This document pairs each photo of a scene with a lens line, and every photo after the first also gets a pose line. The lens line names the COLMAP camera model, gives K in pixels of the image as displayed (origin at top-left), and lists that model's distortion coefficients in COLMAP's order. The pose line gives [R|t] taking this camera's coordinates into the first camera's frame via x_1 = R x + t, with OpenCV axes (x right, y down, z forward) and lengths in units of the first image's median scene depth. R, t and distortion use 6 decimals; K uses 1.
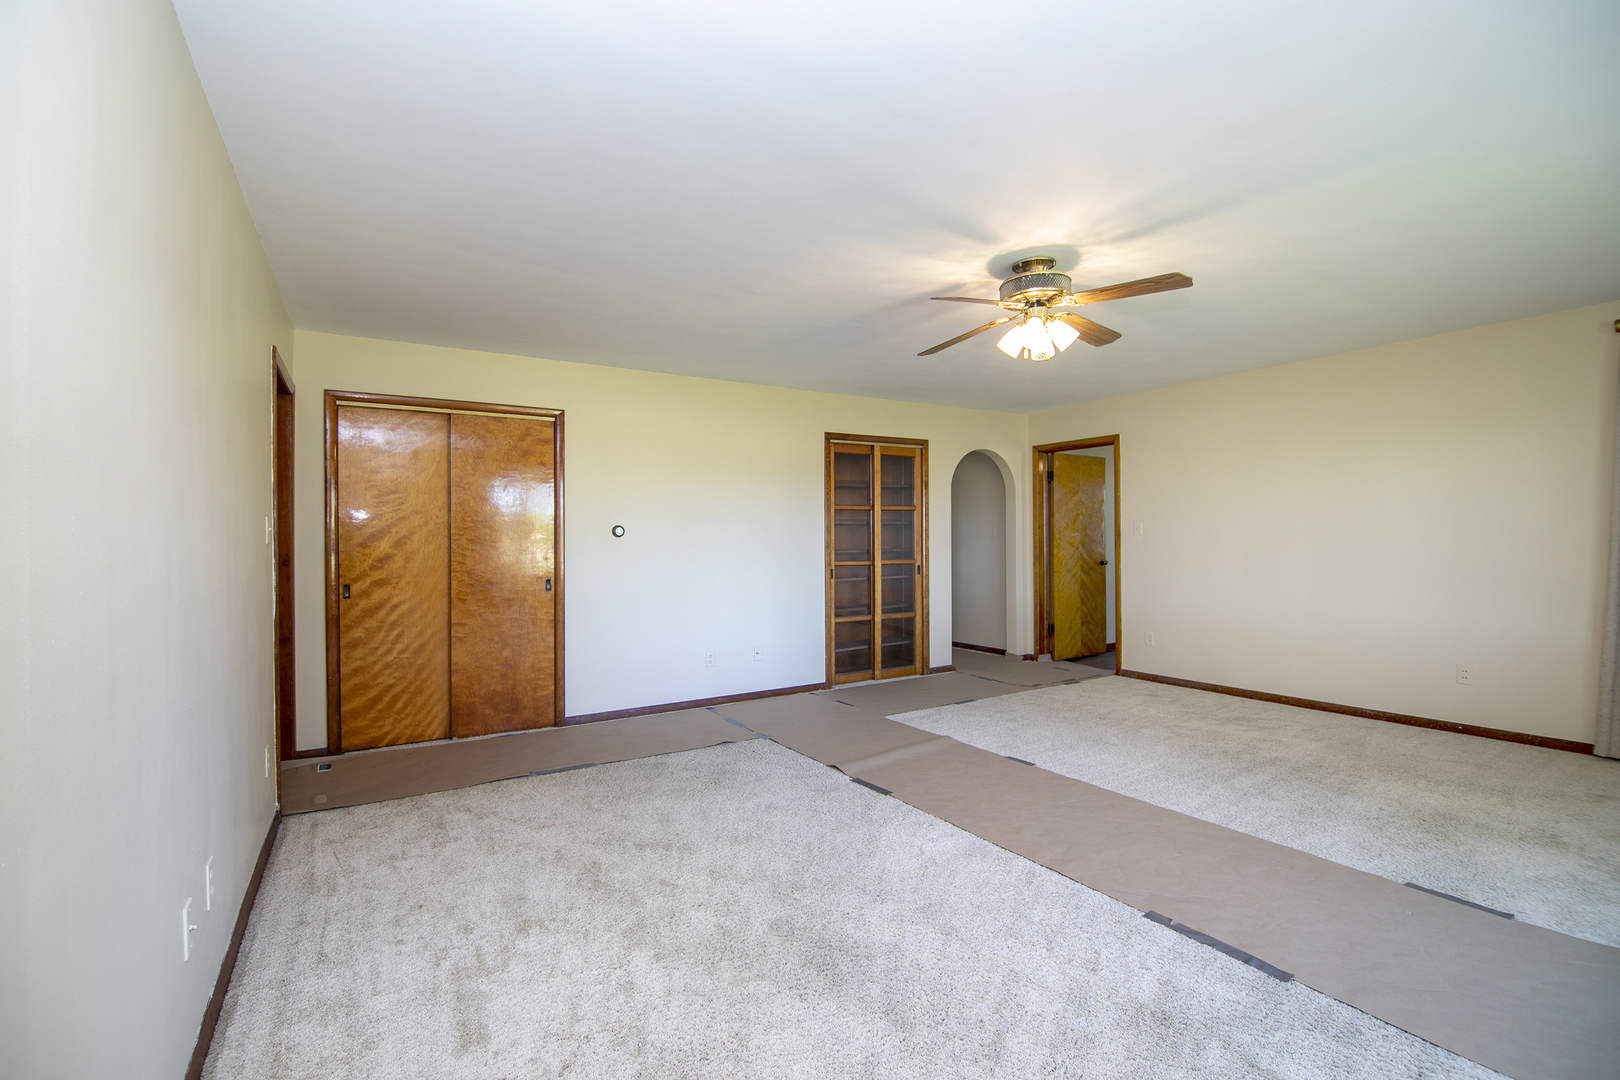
lens RADIAL K [[728.6, 0, 813.2], [0, 728.6, 536.1], [0, 0, 1]] dist [0.000533, -0.000243]
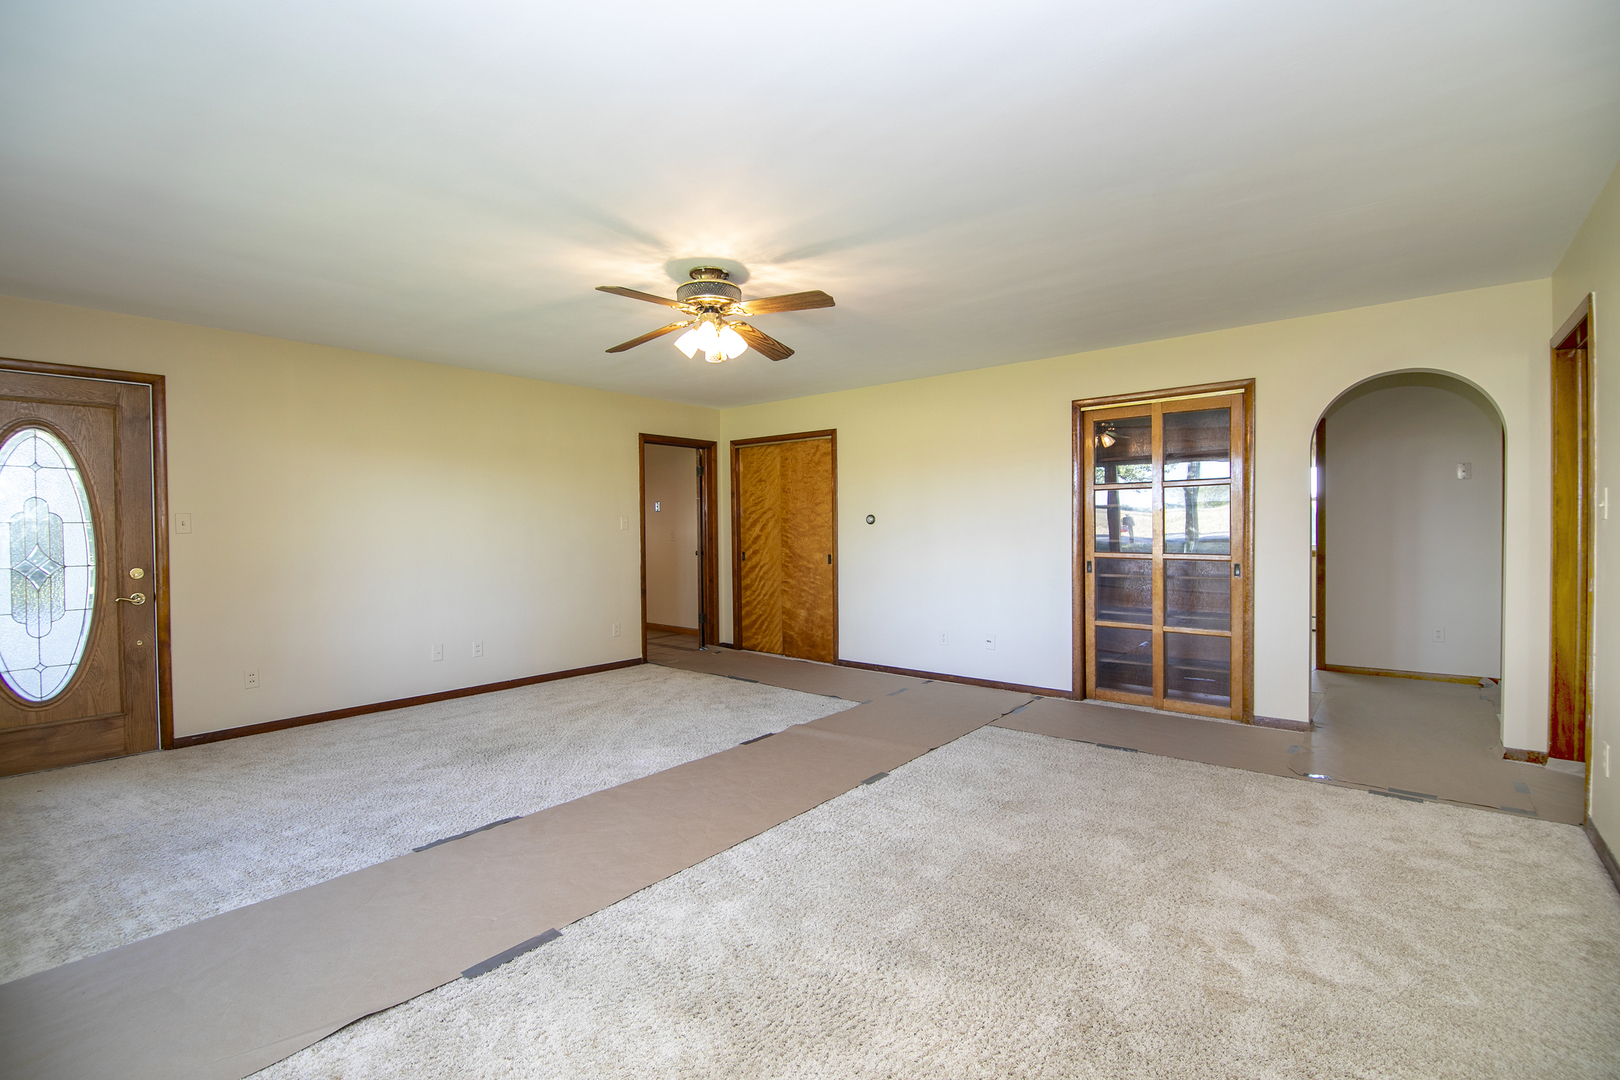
lens RADIAL K [[731.2, 0, 809.0], [0, 731.2, 526.7], [0, 0, 1]] dist [-0.008777, -0.000928]
pose [[0.306729, 0.004735, -0.951785, 1.021286], [0.009566, 0.999922, 0.008057, -0.005706], [0.951749, -0.011576, 0.306660, 0.602512]]
